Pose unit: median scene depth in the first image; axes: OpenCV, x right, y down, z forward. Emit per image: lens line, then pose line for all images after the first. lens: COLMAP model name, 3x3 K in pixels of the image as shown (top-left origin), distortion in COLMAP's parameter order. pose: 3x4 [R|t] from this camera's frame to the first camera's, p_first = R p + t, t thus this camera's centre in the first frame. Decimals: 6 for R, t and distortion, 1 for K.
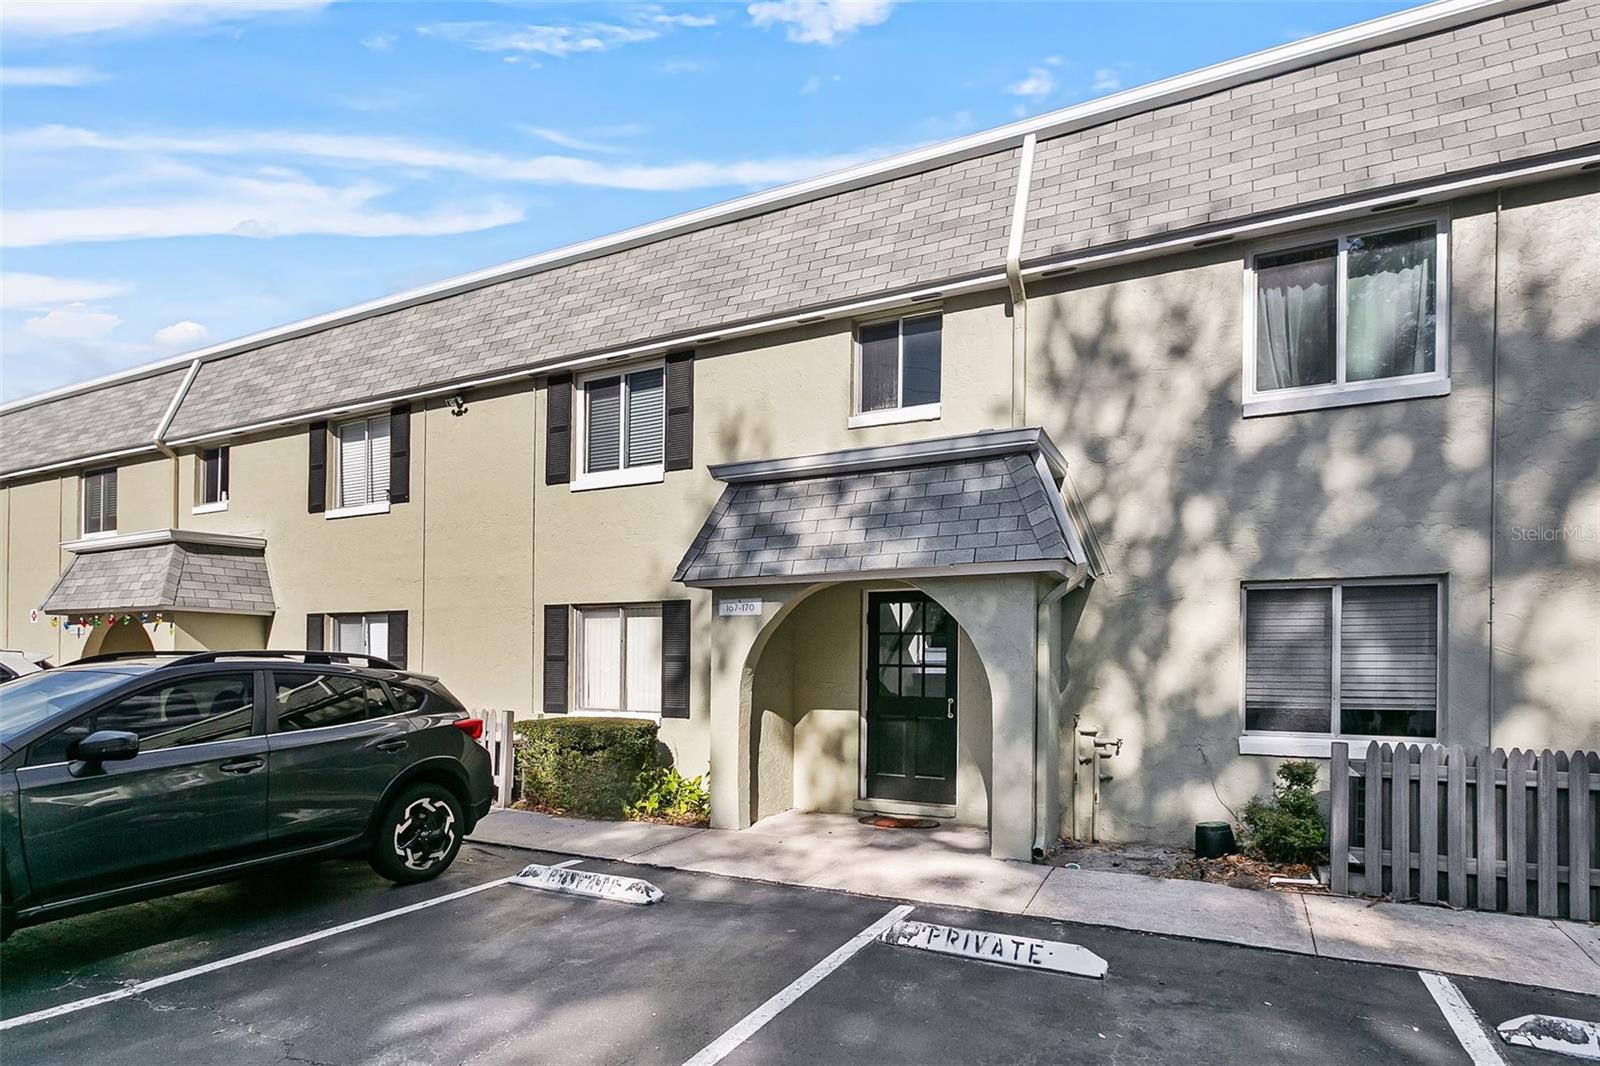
lens RADIAL K [[778.8, 0, 800.0], [0, 778.8, 533.0], [0, 0, 1]] dist [0.000438, 0.000575]
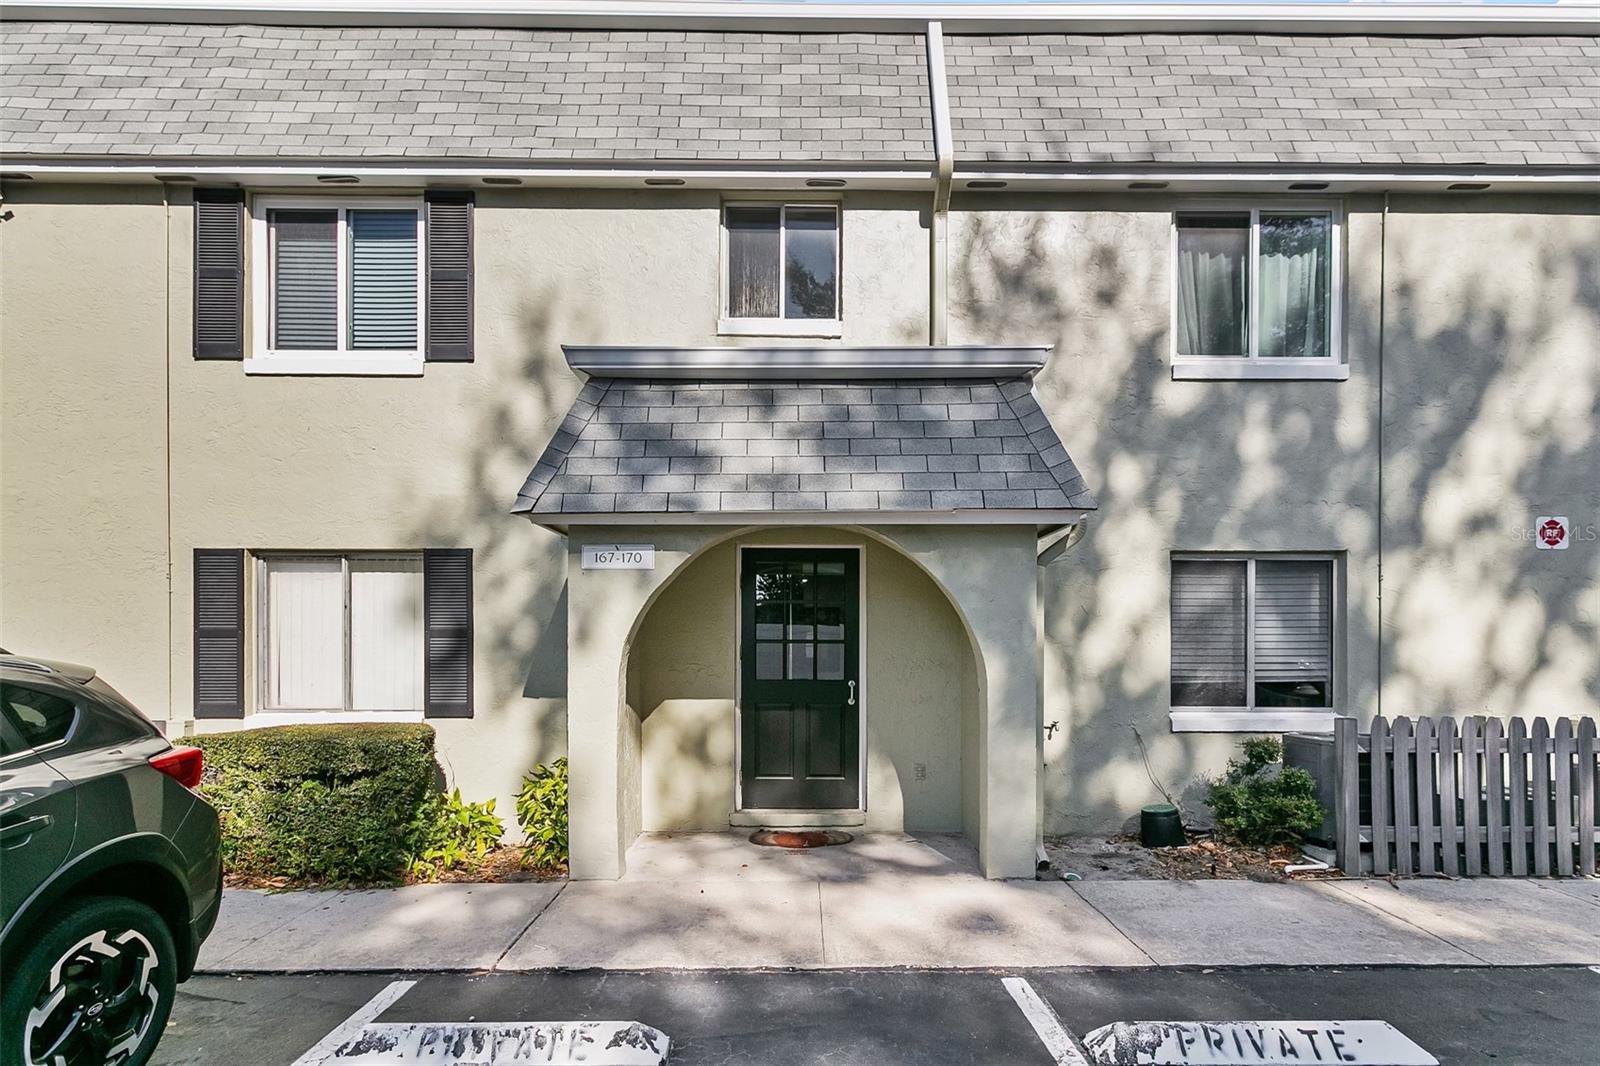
lens RADIAL K [[785.2, 0, 800.1], [0, 785.2, 560.9], [0, 0, 1]] dist [0.002833, 0.000812]
pose [[0.898729, 0.040967, 0.436588, -0.232499], [-0.068560, 0.996510, 0.047626, 0.054508], [-0.433113, -0.072735, 0.898400, 0.308086]]
